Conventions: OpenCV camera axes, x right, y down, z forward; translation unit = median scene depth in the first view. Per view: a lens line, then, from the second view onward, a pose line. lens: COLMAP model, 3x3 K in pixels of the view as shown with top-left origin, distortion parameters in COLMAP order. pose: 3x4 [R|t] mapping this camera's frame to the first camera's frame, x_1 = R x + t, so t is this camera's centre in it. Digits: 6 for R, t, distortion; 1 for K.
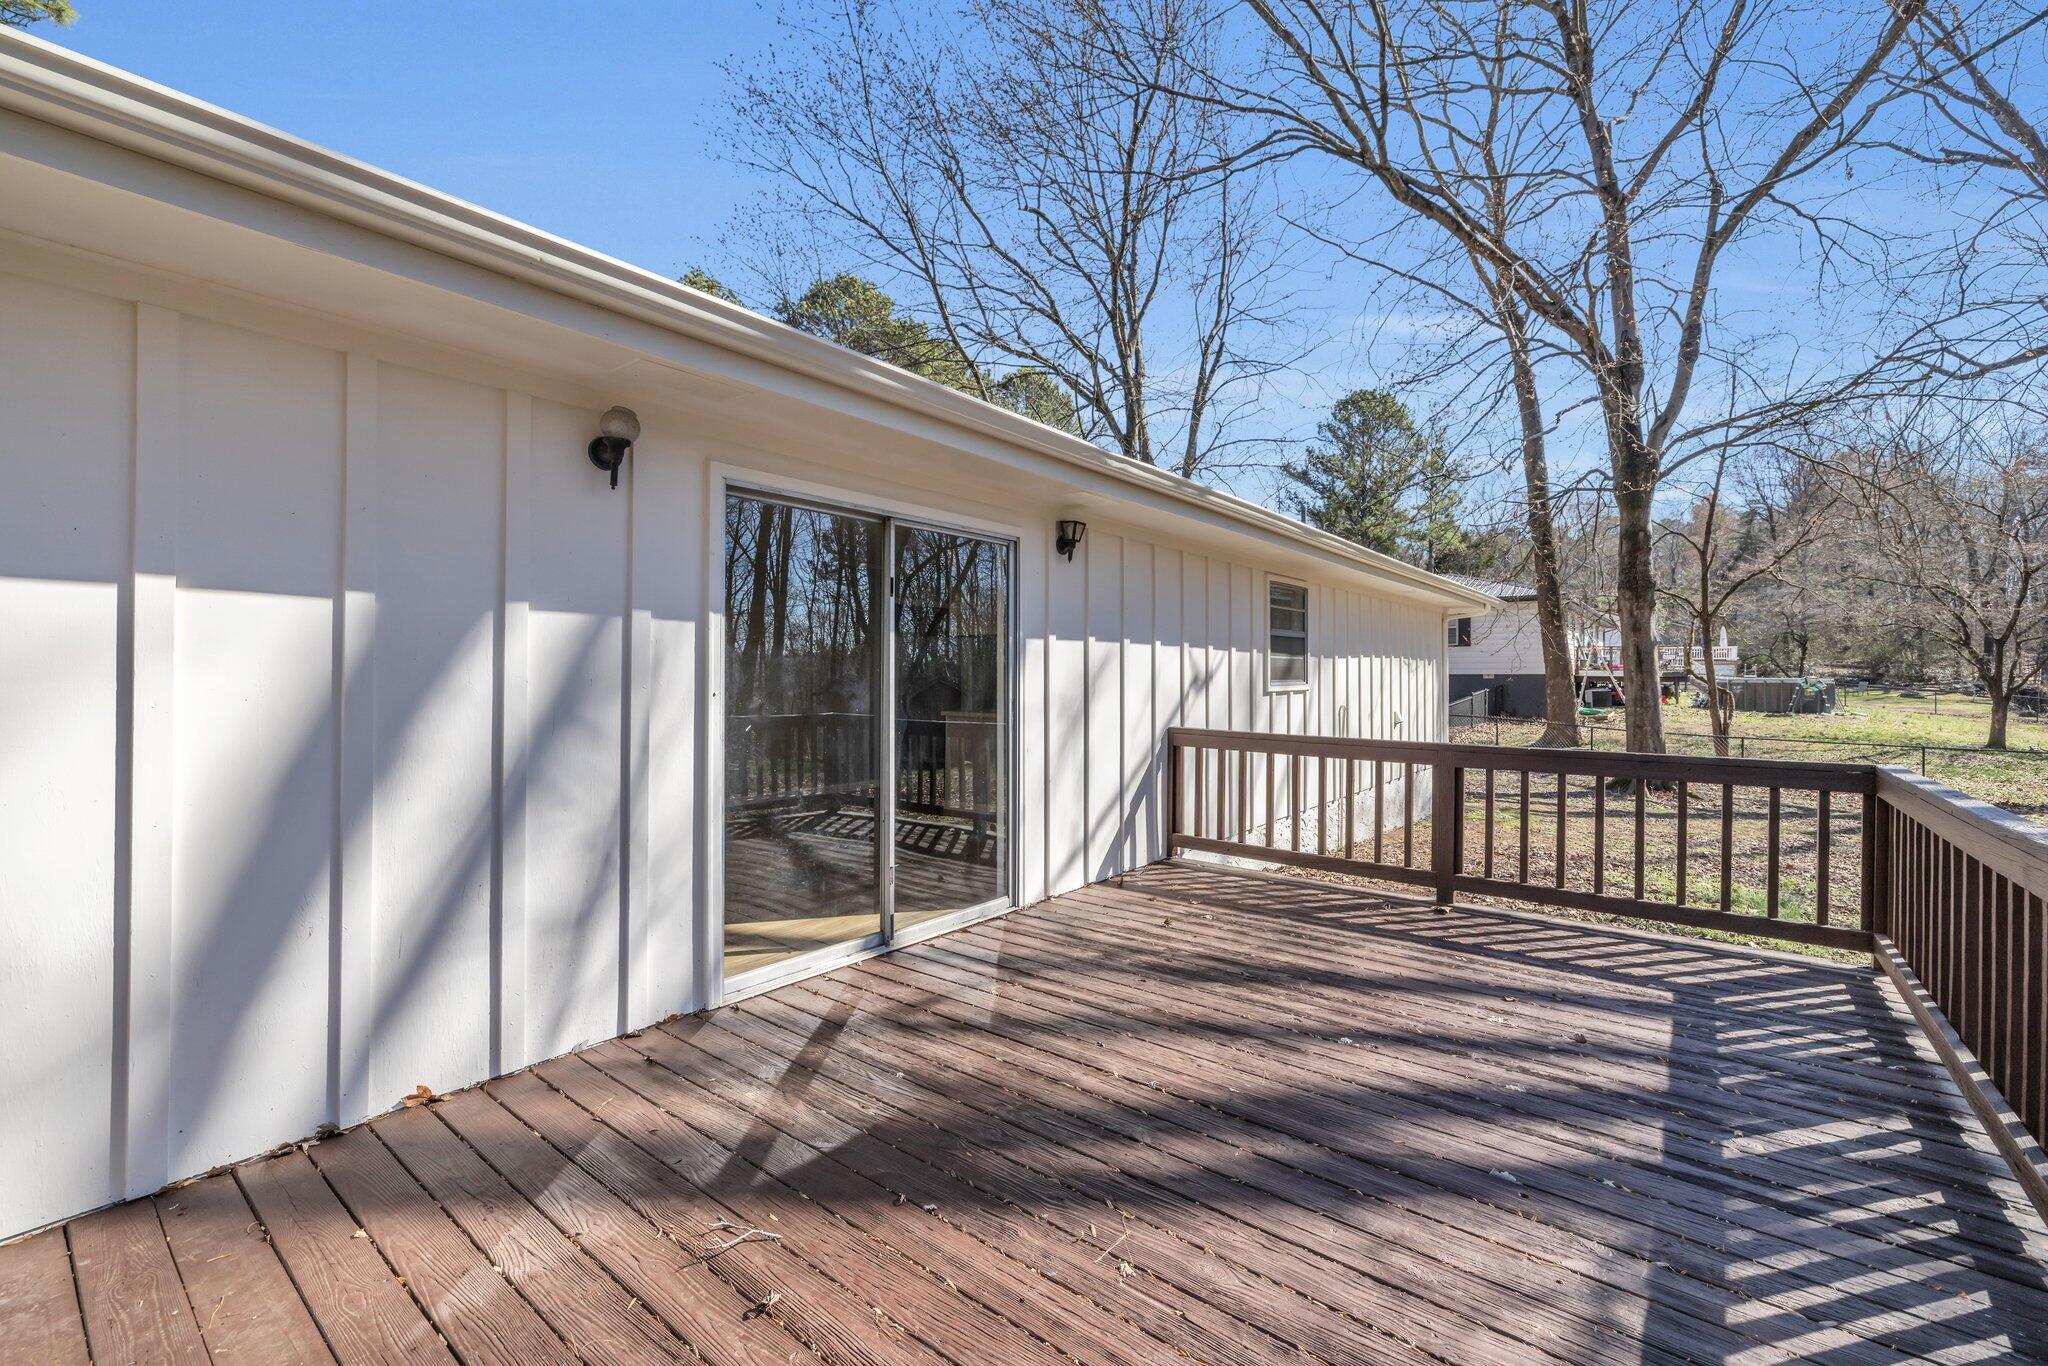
lens RADIAL K [[869.6, 0, 1019.7], [0, 869.6, 679.7], [0, 0, 1]] dist [-0.002504, -0.000081]
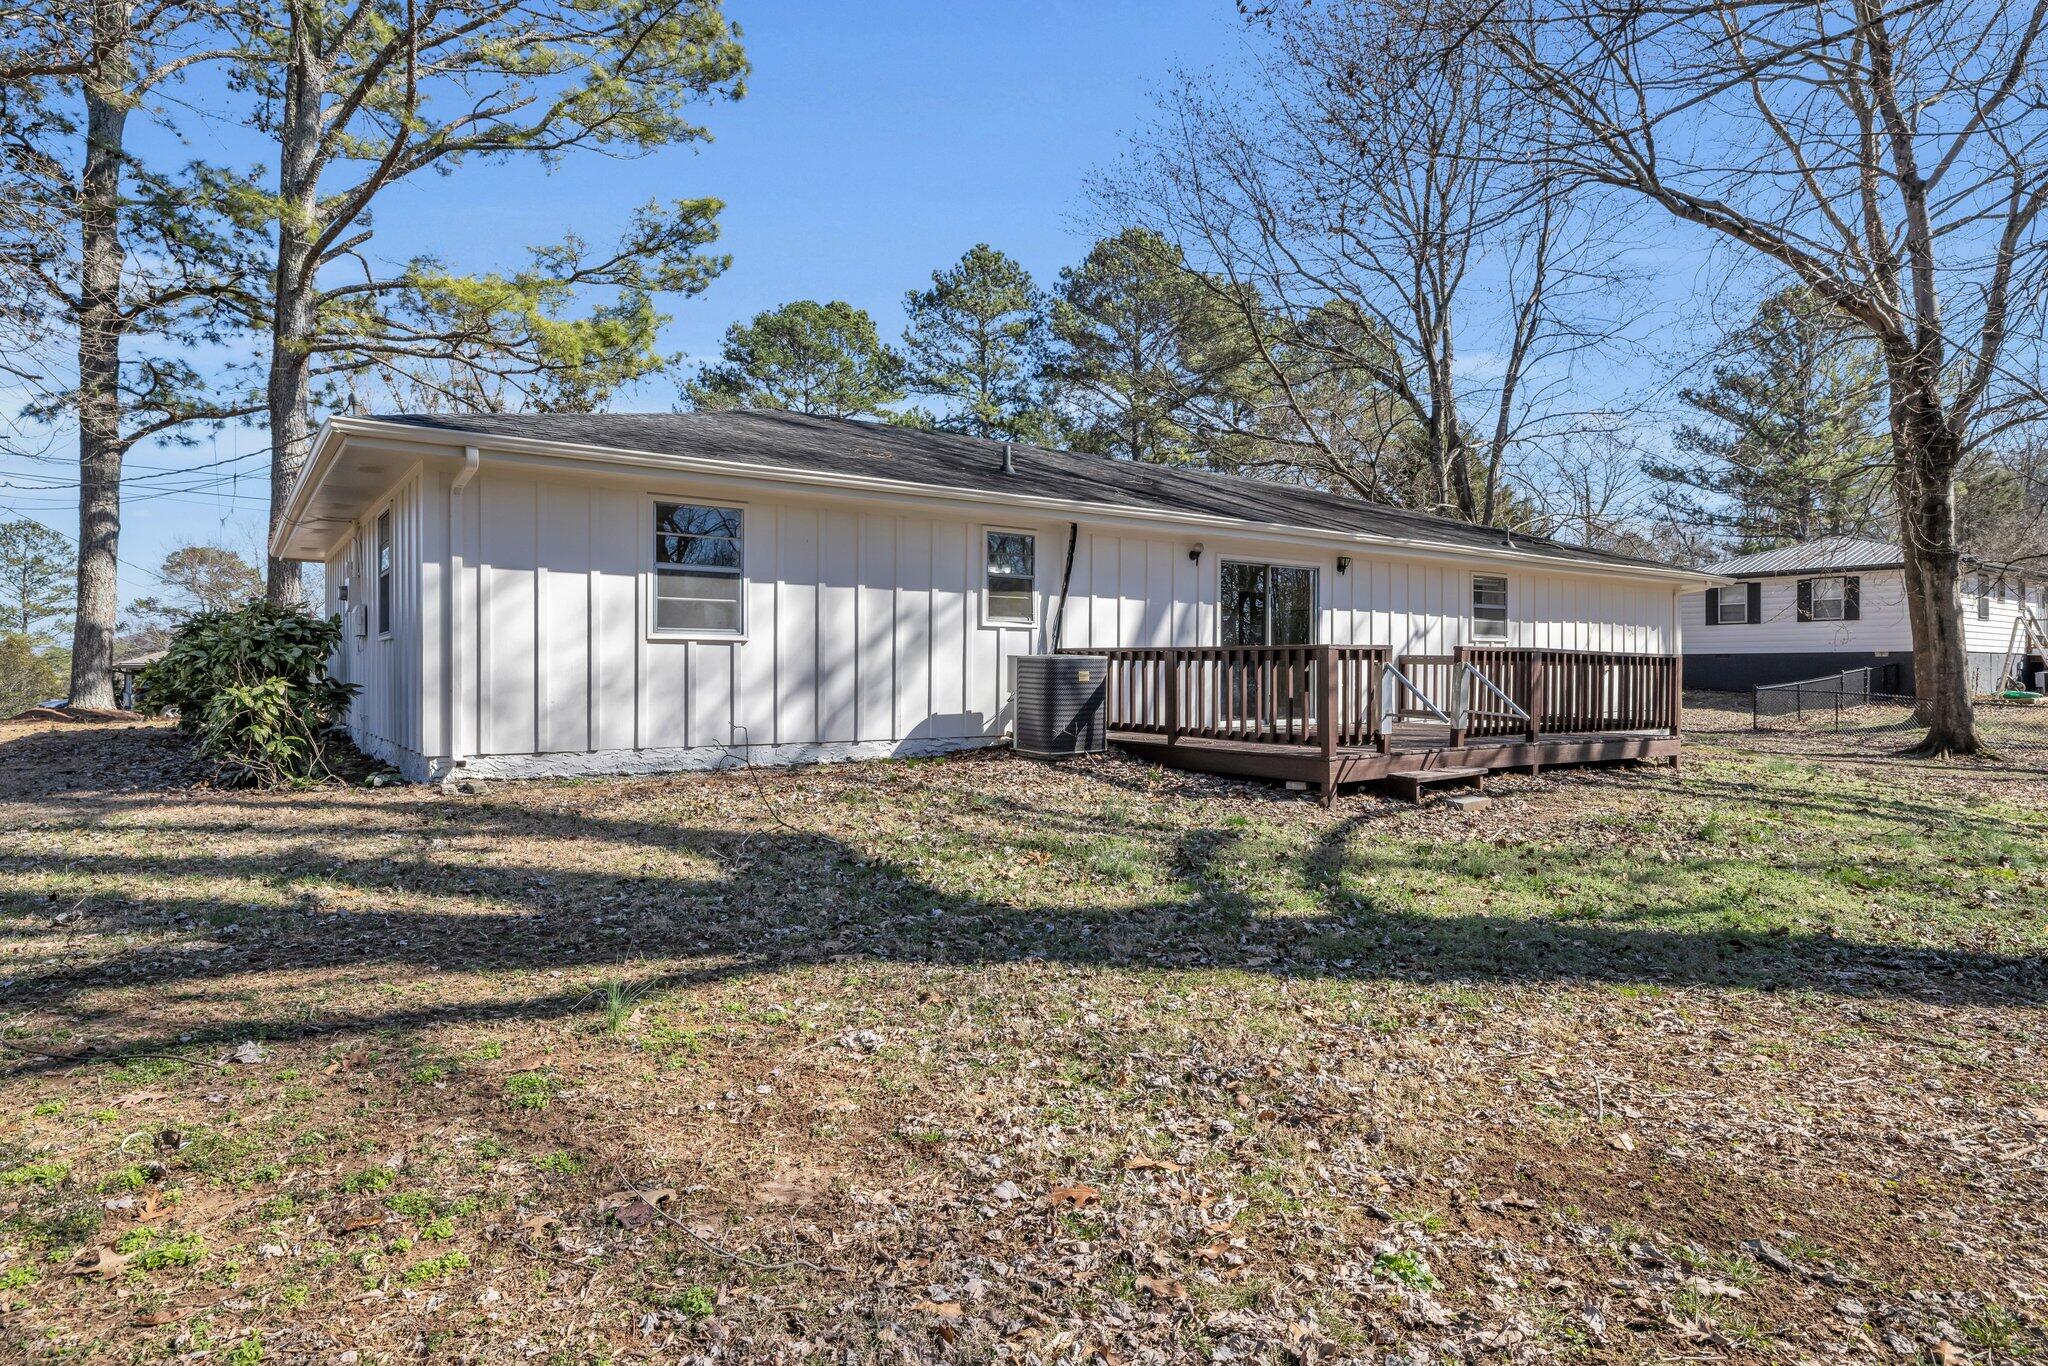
lens RADIAL K [[1201.1, 0, 1017.6], [0, 1201.1, 682.8], [0, 0, 1]] dist [-0.007033, -0.001213]
pose [[0.967805, 0.001515, -0.251697, 0.005810], [-0.001460, 0.999999, 0.000405, 0.032110], [0.251697, -0.000025, 0.967806, -0.504679]]
